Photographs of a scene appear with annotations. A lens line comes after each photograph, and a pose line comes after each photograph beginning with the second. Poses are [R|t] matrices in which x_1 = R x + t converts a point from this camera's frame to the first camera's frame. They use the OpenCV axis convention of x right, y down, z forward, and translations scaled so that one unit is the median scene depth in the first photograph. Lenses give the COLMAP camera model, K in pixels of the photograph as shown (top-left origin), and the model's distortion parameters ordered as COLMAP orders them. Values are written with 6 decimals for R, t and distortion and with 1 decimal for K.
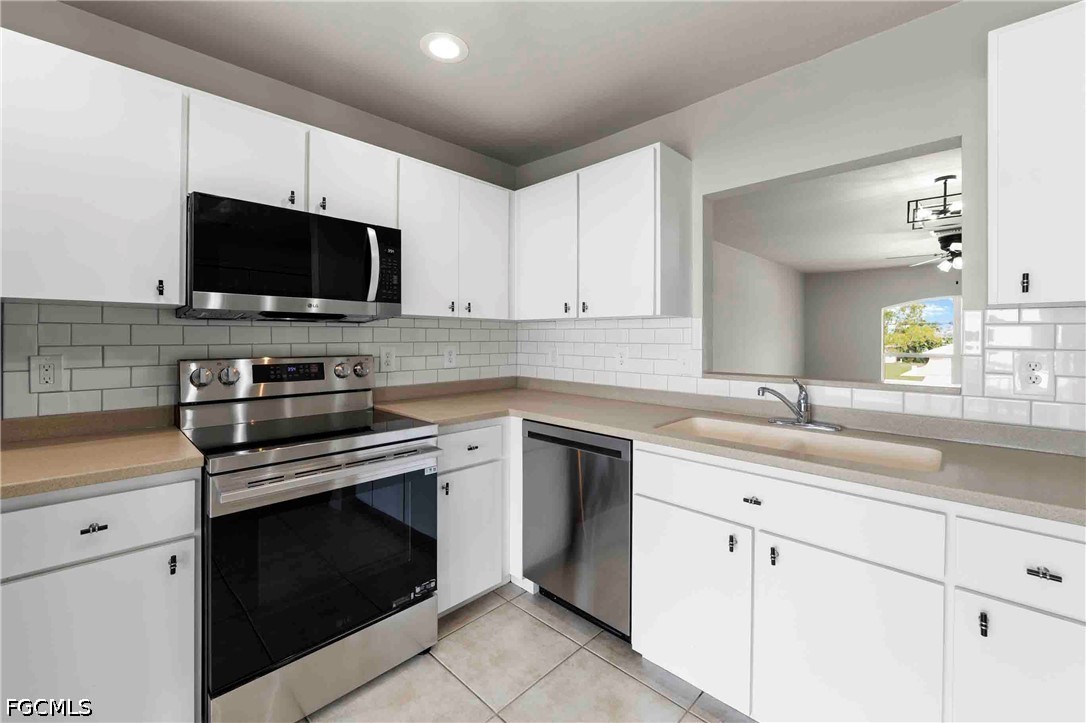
lens RADIAL K [[450.4, 0, 550.2], [0, 450.4, 337.5], [0, 0, 1]] dist [0.019240, 0.000351]
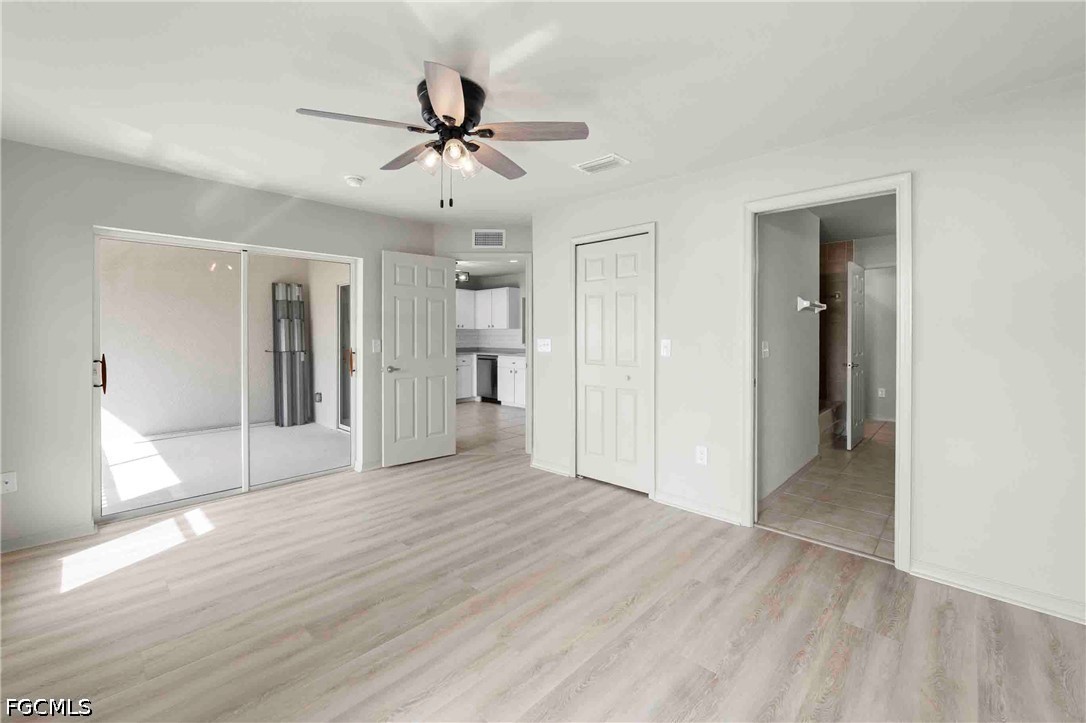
lens RADIAL K [[450.4, 0, 536.9], [0, 450.4, 337.7], [0, 0, 1]] dist [0.019240, 0.000351]
pose [[0.999885, -0.007006, -0.013425, 0.506730], [0.007018, 0.999975, 0.000851, 0.029199], [0.013419, -0.000945, 0.999910, -2.848503]]
